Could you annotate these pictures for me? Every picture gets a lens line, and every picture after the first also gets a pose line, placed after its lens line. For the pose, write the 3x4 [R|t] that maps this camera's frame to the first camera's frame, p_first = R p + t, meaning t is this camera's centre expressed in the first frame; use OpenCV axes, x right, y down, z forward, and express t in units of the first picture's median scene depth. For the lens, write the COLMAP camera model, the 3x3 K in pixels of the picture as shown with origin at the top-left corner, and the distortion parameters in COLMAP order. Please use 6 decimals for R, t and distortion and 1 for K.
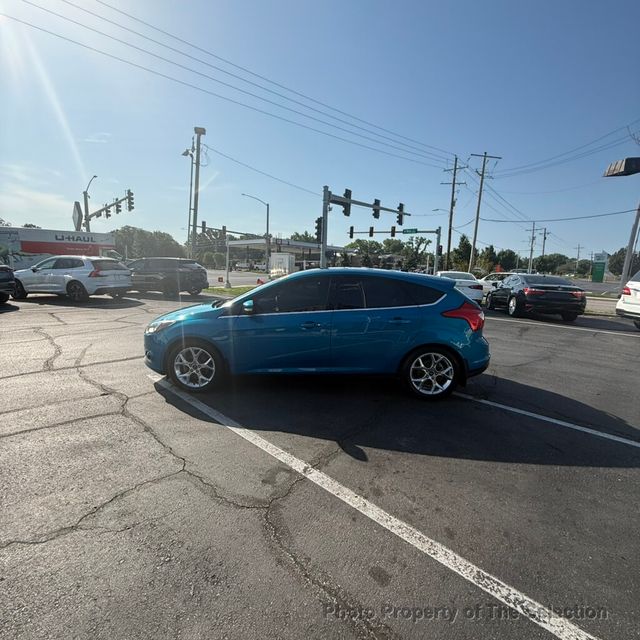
lens RADIAL K [[341.1, 0, 318.8], [0, 341.1, 317.9], [0, 0, 1]] dist [0.001319, 0.000089]
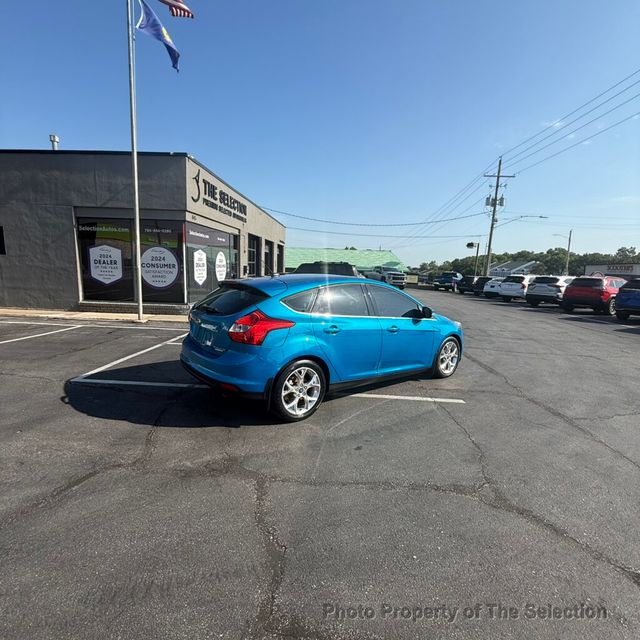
lens RADIAL K [[341.1, 0, 318.8], [0, 341.1, 317.9], [0, 0, 1]] dist [0.001319, 0.000089]
pose [[-0.759702, 0.037444, -0.649192, 0.250944], [-0.147949, 0.962205, 0.228632, -0.083501], [0.633217, 0.269740, -0.725449, 0.584936]]
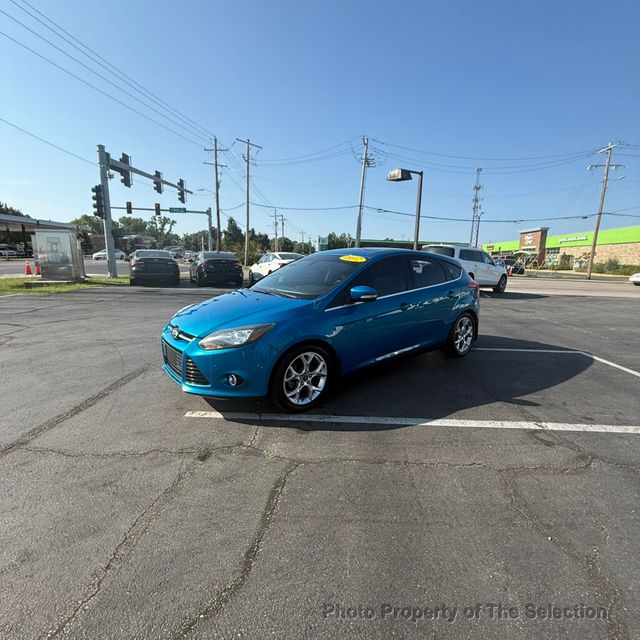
lens RADIAL K [[341.1, 0, 318.8], [0, 341.1, 317.9], [0, 0, 1]] dist [0.001319, 0.000089]
pose [[0.754018, -0.135838, 0.642654, -0.237206], [0.102523, 0.990730, 0.089121, -0.016369], [-0.648803, -0.001312, 0.760955, 0.113515]]
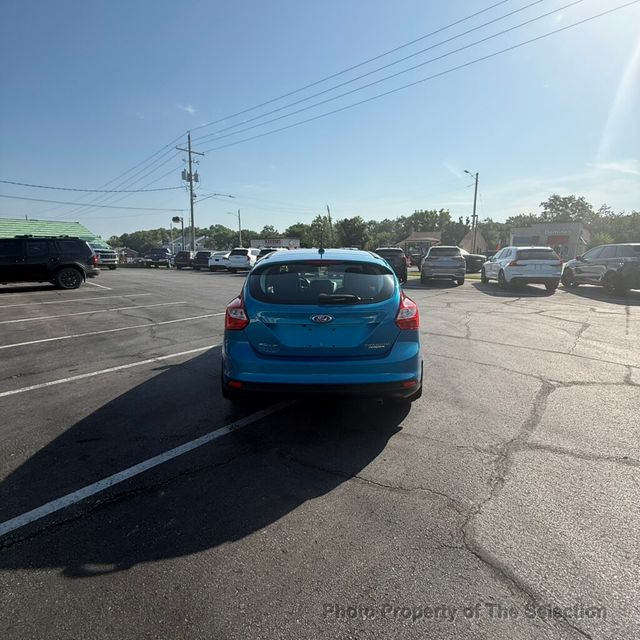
lens RADIAL K [[341.1, 0, 318.8], [0, 341.1, 317.9], [0, 0, 1]] dist [0.001319, 0.000089]
pose [[0.034509, 0.164381, -0.985793, 0.333488], [-0.146041, 0.976622, 0.157739, -0.037160], [0.988676, 0.138523, 0.057708, 0.323275]]
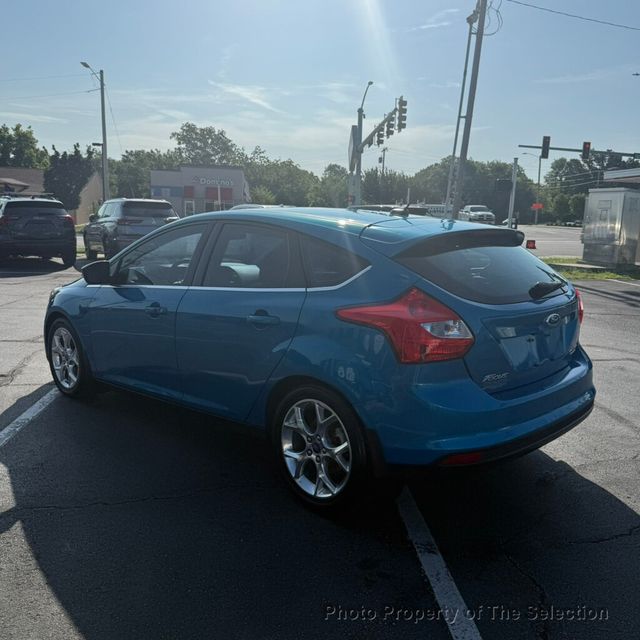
lens RADIAL K [[611.5, 0, 321.4], [0, 611.5, 323.6], [0, 0, 1]] dist [0.135778, -0.264360]
pose [[0.749488, 0.105673, -0.653530, 0.232916], [-0.097689, 0.994025, 0.048697, -0.008809], [0.654771, 0.027345, 0.755333, 0.116613]]
